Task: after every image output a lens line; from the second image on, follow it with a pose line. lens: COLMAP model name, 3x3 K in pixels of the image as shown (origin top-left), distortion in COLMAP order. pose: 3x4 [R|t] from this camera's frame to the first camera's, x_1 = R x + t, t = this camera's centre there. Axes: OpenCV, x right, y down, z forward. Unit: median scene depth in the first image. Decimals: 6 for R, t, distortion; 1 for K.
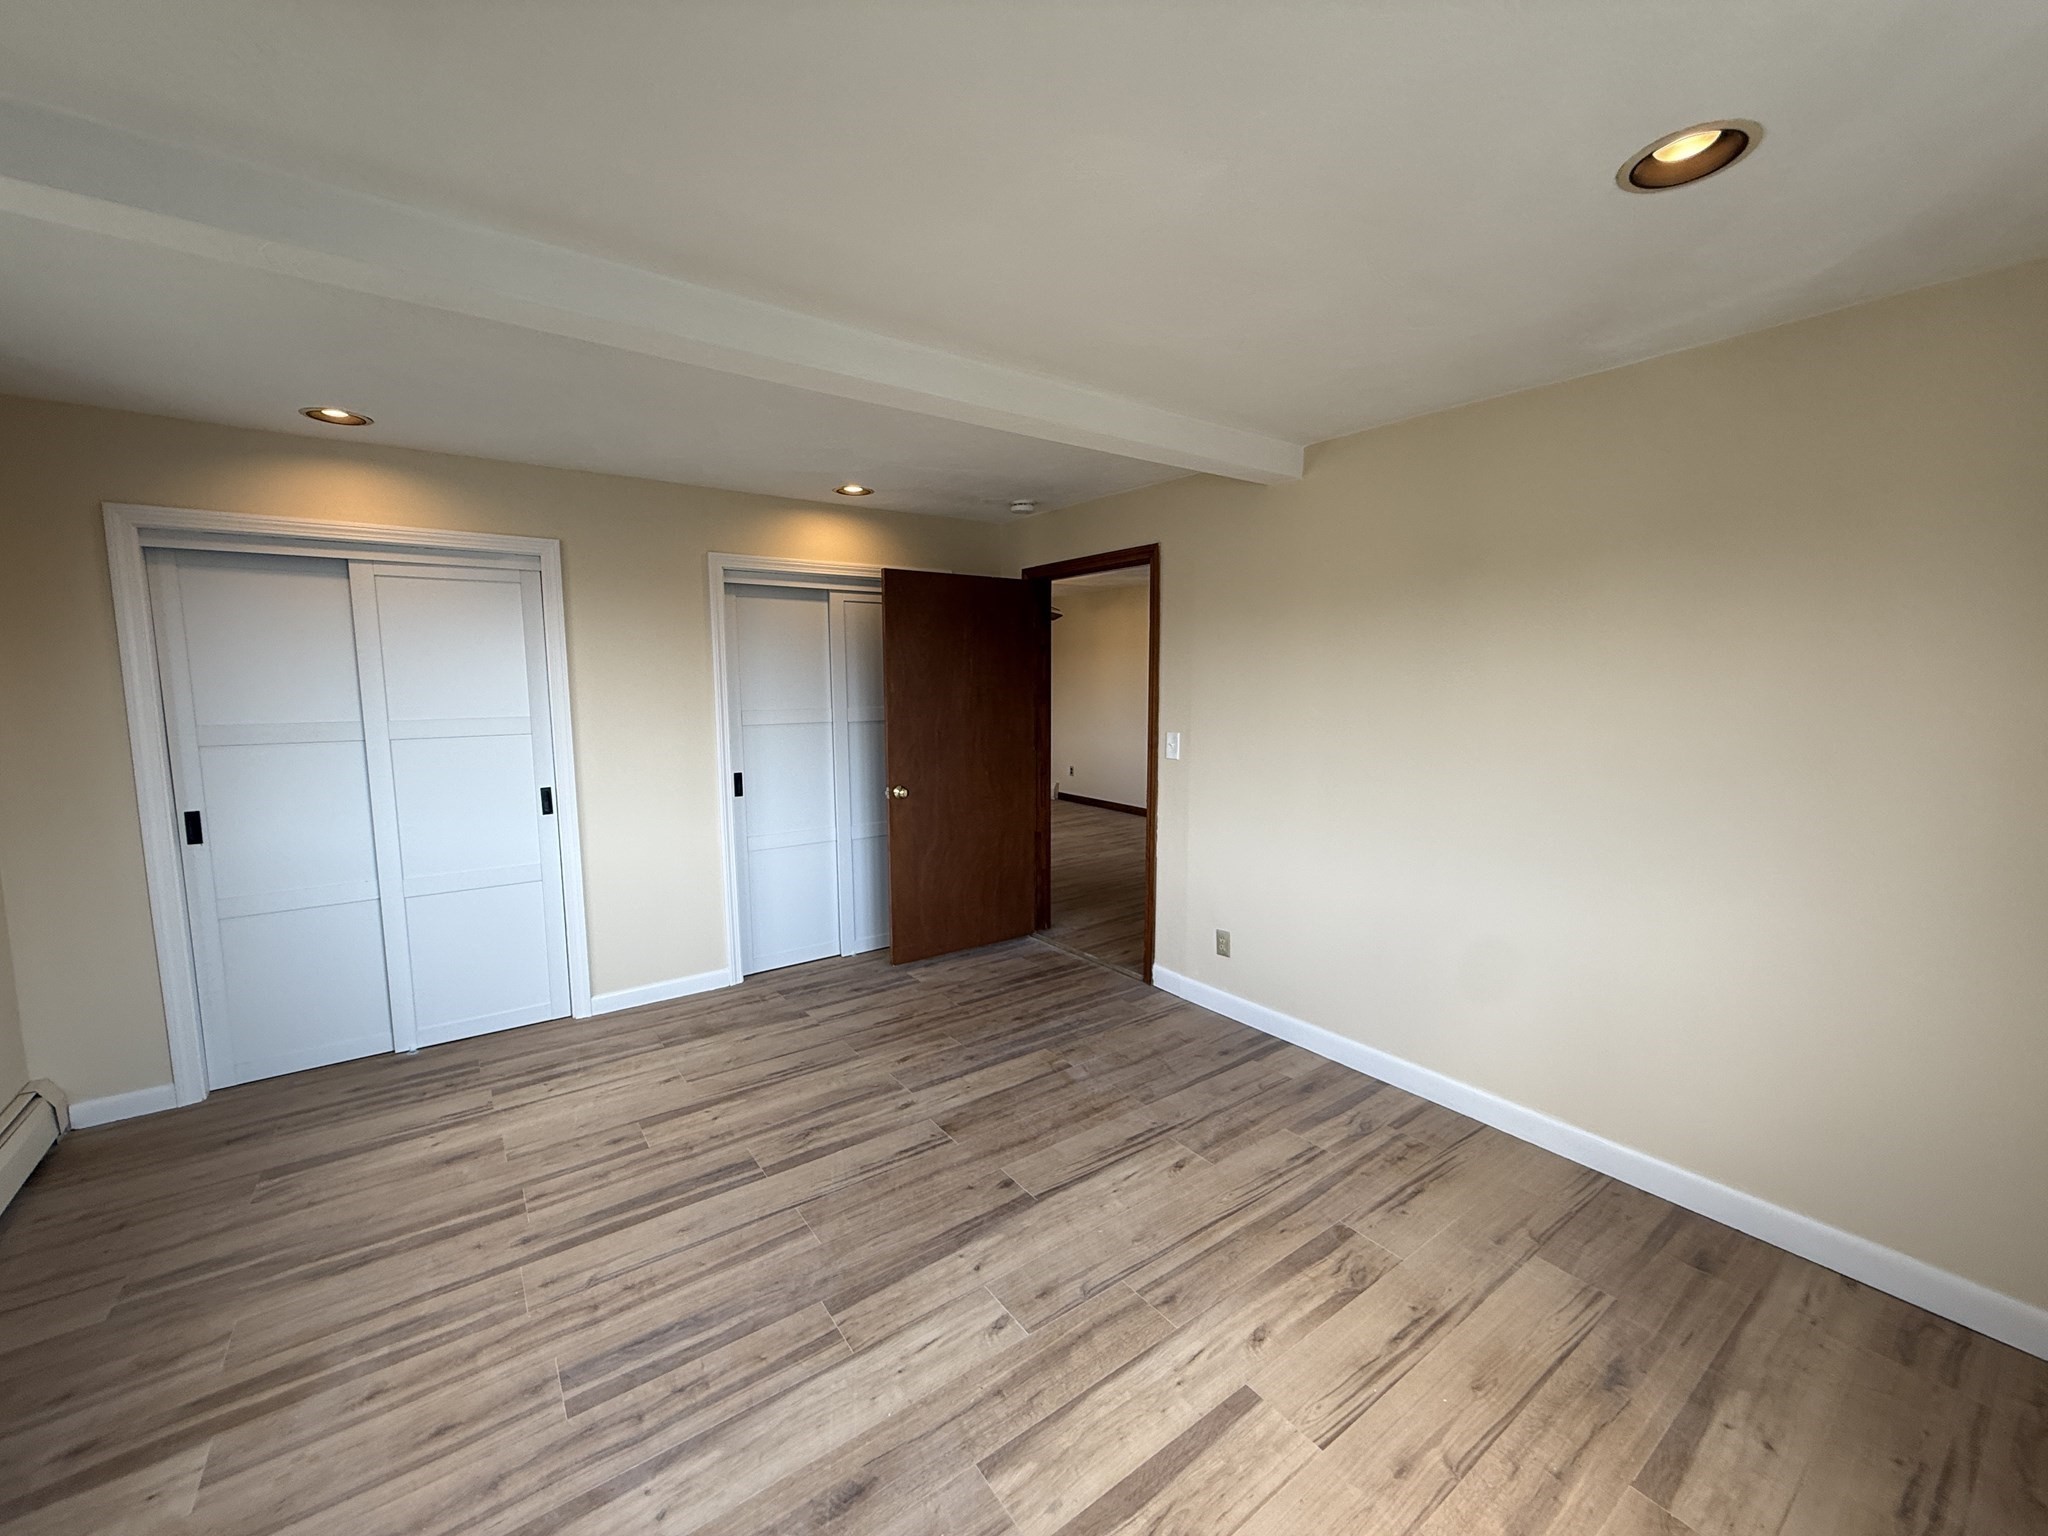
lens RADIAL K [[815.2, 0, 1024.0], [0, 815.2, 768.0], [0, 0, 1]] dist [0.001837, -0.000081]
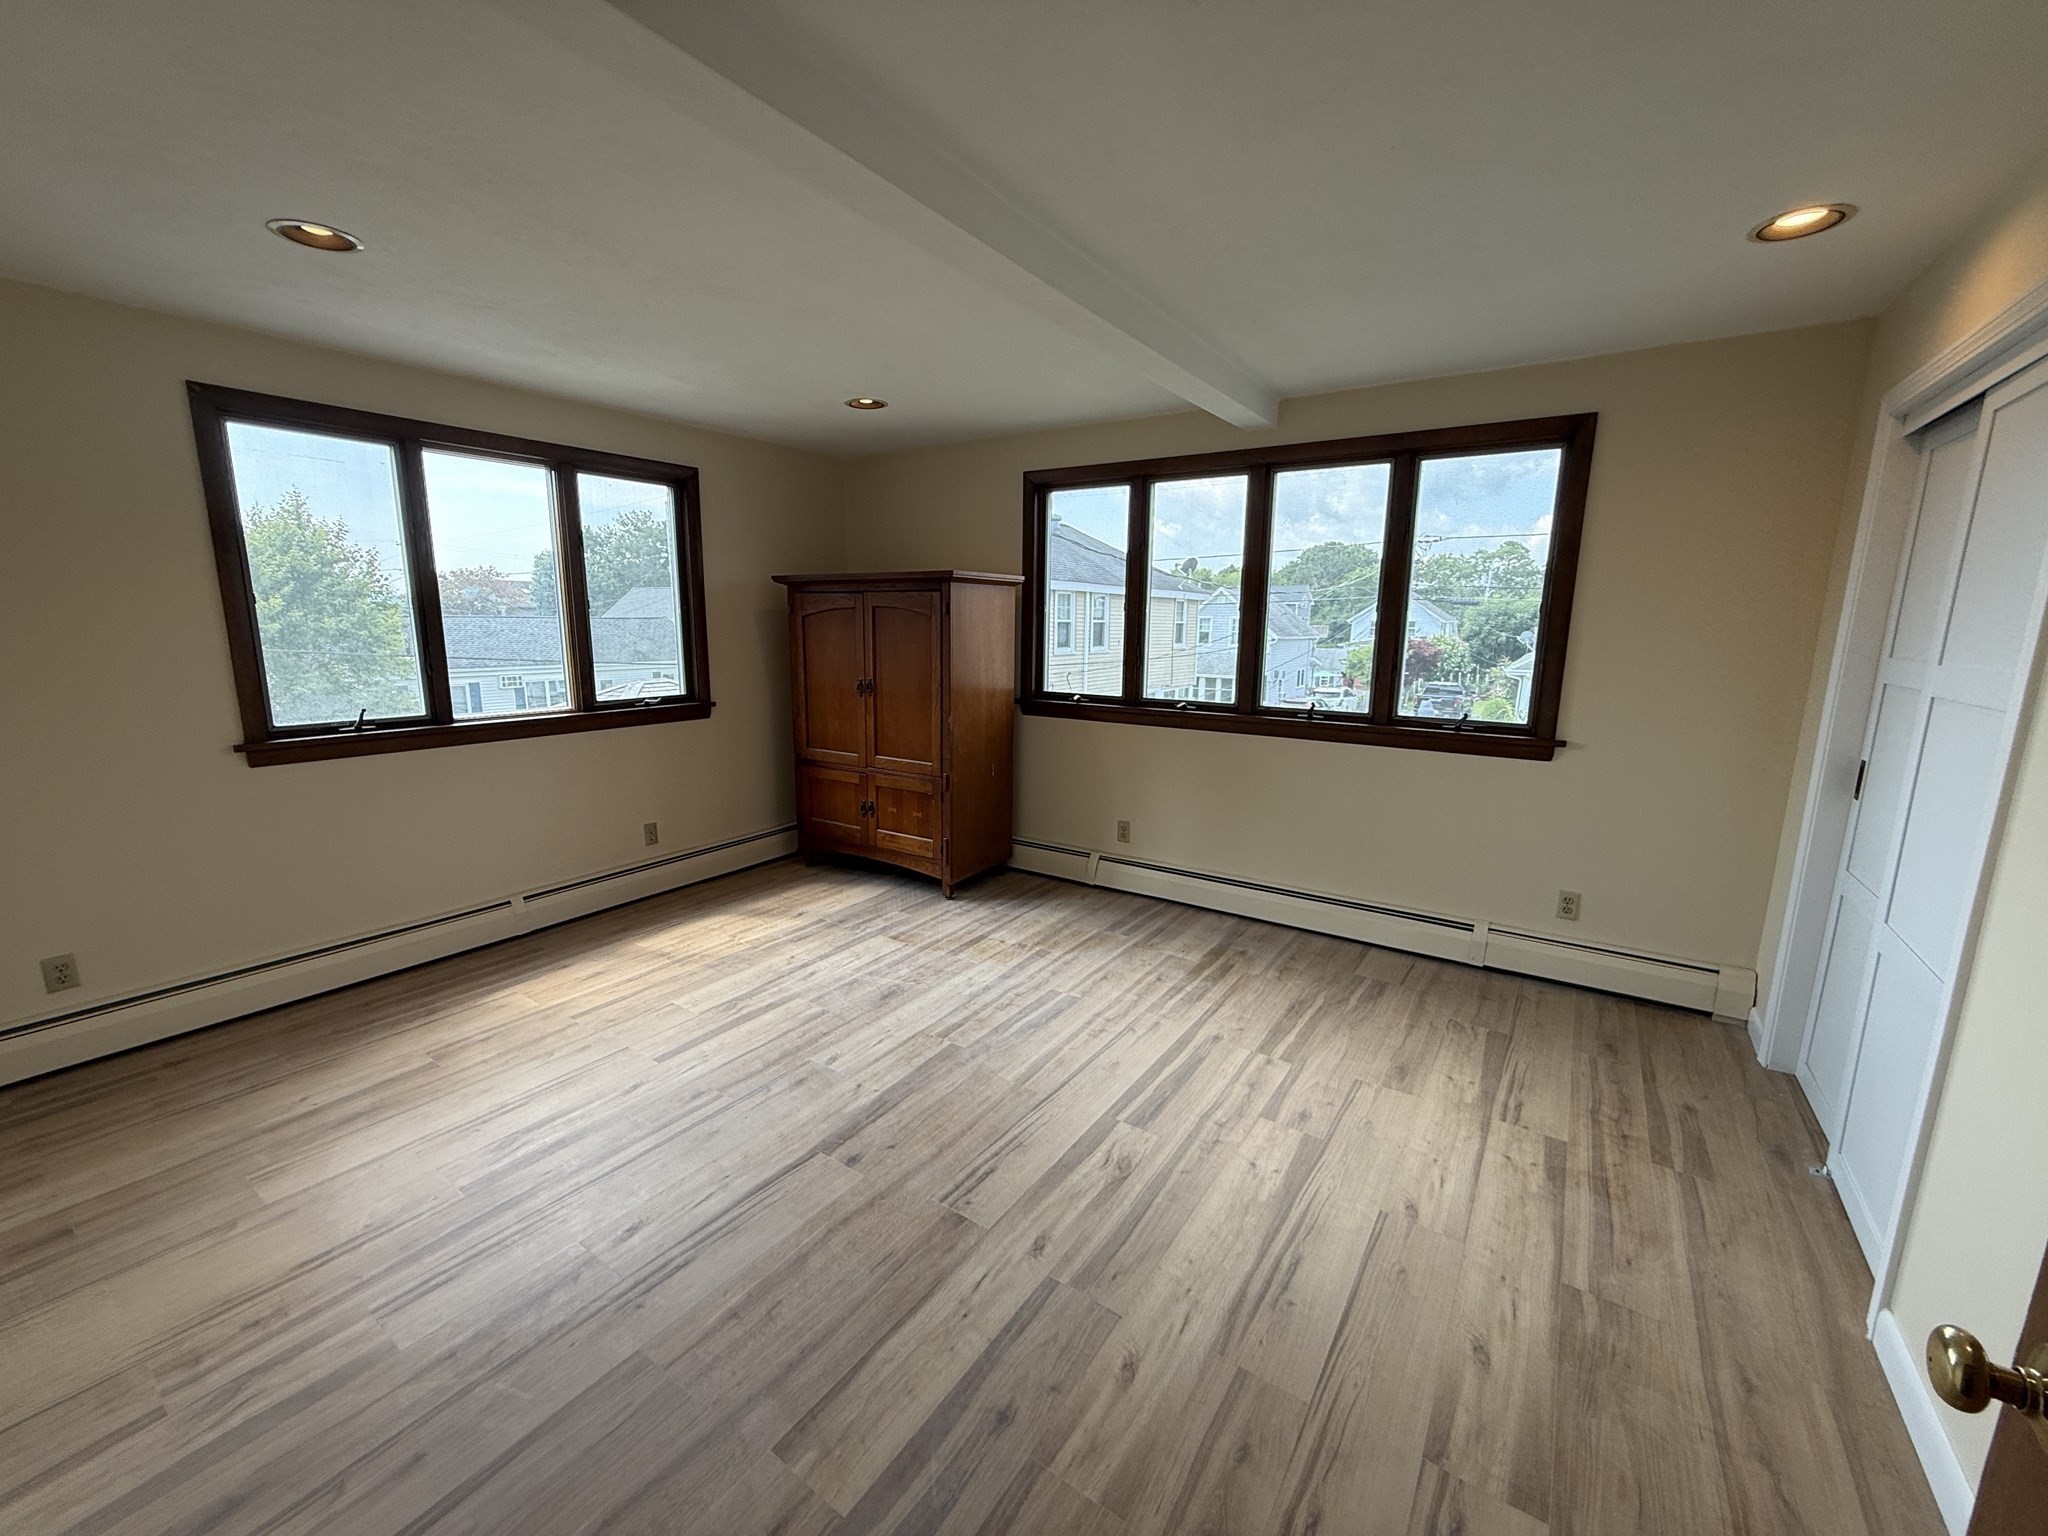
lens RADIAL K [[815.2, 0, 1024.0], [0, 815.2, 768.0], [0, 0, 1]] dist [0.001837, -0.000081]
pose [[-0.942327, 0.057753, -0.329674, 0.077282], [-0.041601, 0.957151, 0.286587, -0.181389], [0.332099, 0.283774, -0.899546, 1.856852]]
